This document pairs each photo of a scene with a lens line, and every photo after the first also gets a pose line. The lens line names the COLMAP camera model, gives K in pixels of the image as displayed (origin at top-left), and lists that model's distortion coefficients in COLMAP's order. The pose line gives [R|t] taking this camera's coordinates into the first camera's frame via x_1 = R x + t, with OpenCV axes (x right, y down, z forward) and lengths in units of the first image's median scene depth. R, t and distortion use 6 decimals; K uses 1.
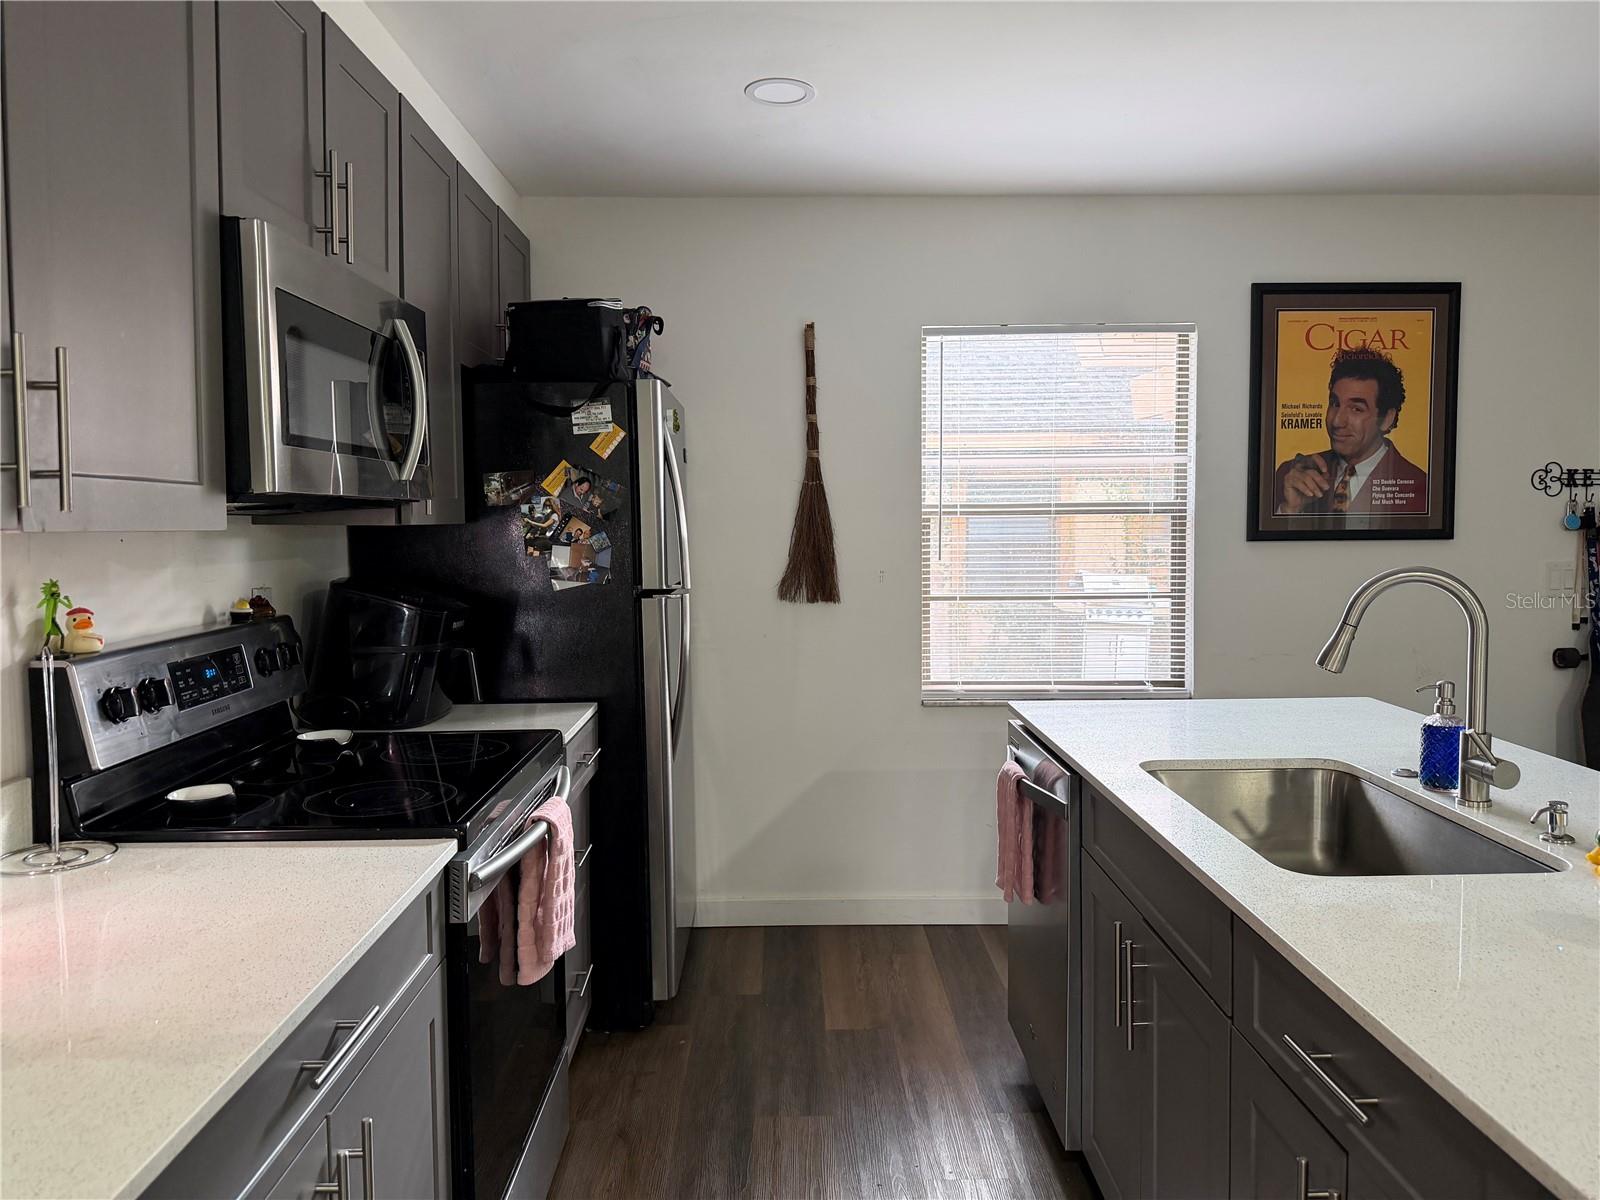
lens RADIAL K [[1107.1, 0, 800.0], [0, 1107.1, 600.0], [0, 0, 1]] dist [0.065699, -0.098150]
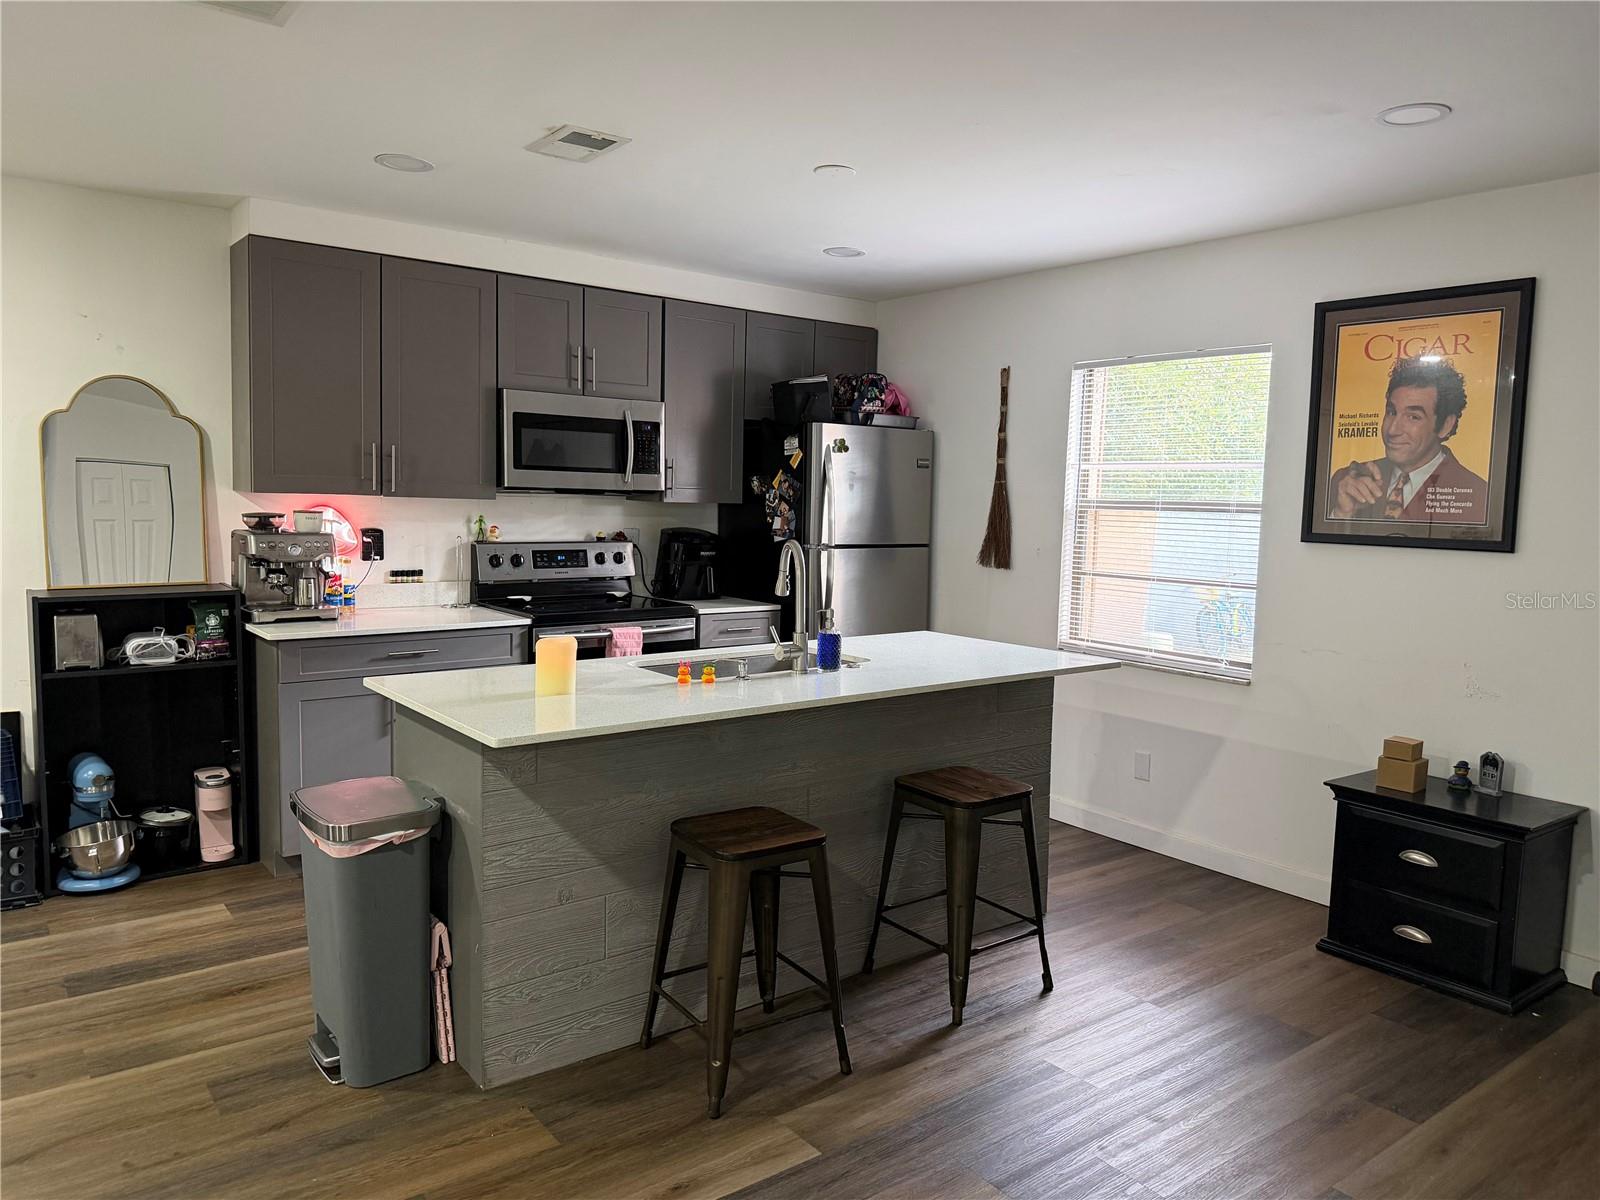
lens RADIAL K [[1107.1, 0, 800.0], [0, 1107.1, 600.0], [0, 0, 1]] dist [0.065699, -0.098150]
pose [[0.594171, 0.099405, -0.798172, 0.987425], [-0.086988, 0.994455, 0.059096, -0.018972], [0.799621, 0.034318, 0.599524, -0.034677]]
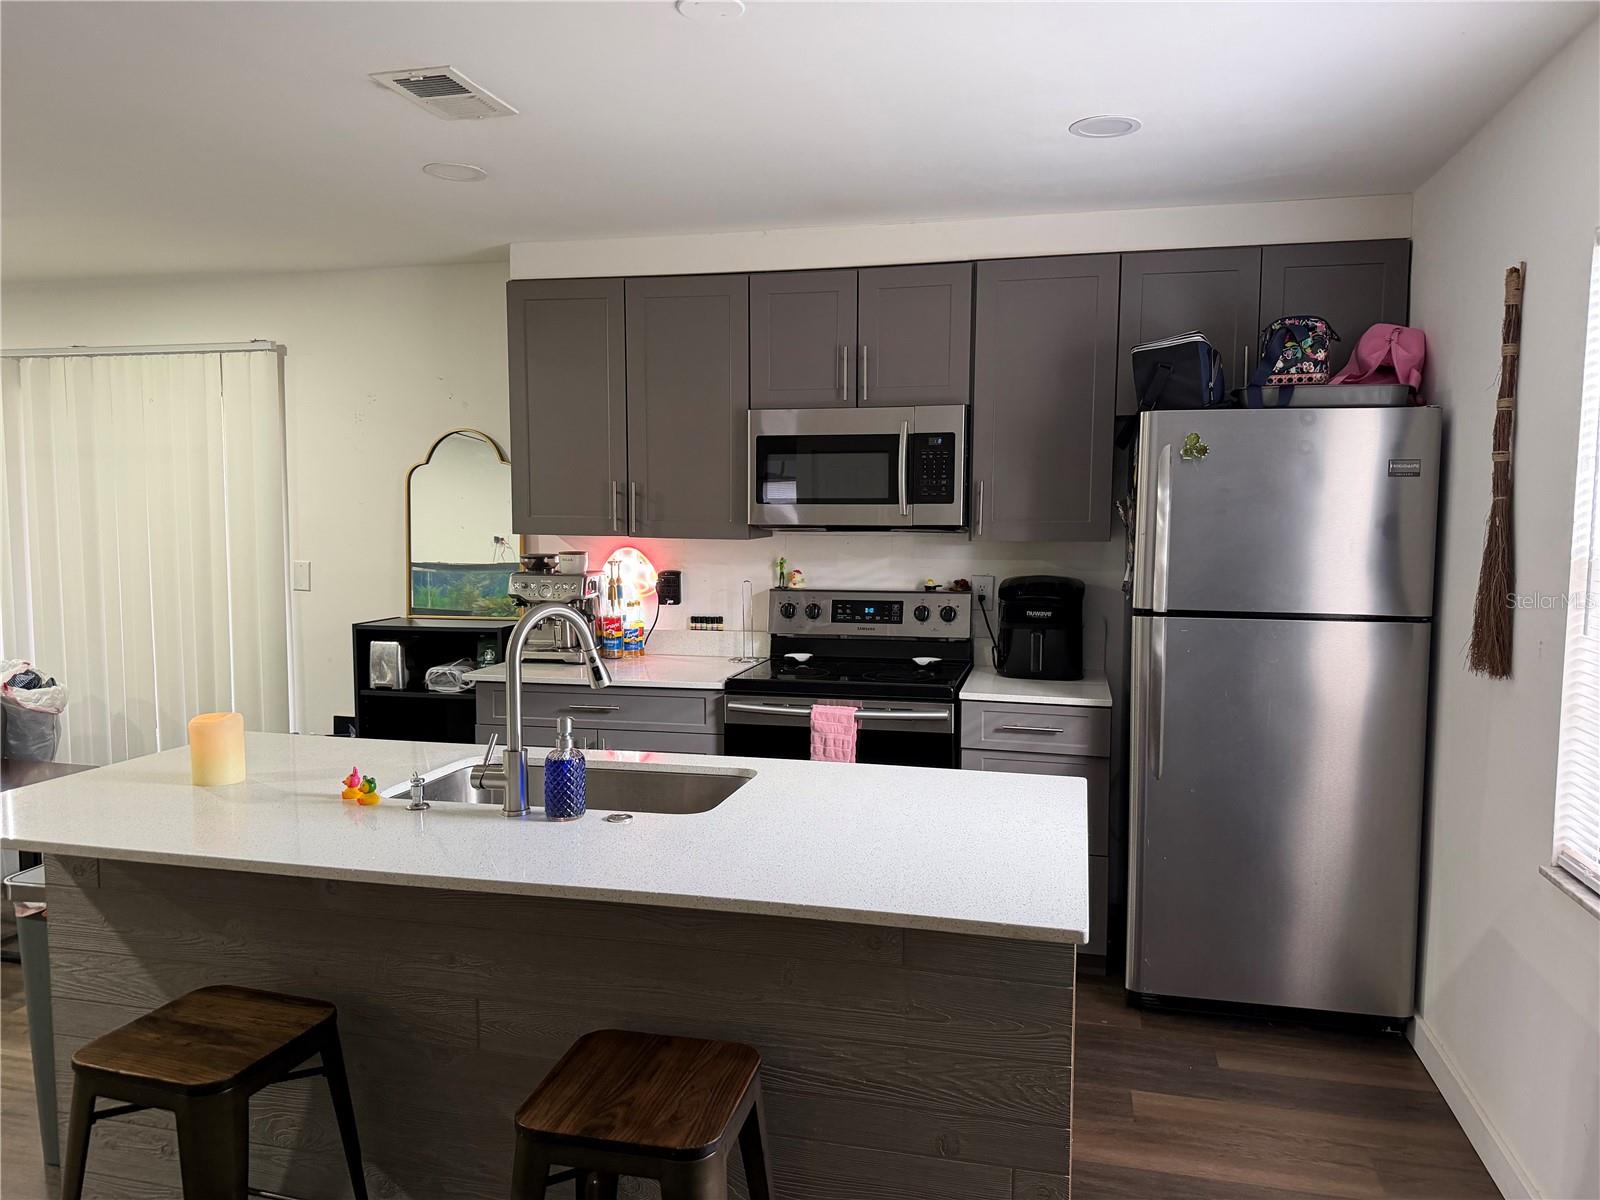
lens RADIAL K [[1107.1, 0, 800.0], [0, 1107.1, 600.0], [0, 0, 1]] dist [0.065699, -0.098150]
pose [[-0.255764, 0.083237, -0.963149, 0.788079], [-0.072226, 0.991857, 0.104898, -0.085012], [0.964038, 0.096394, -0.247669, 0.756423]]
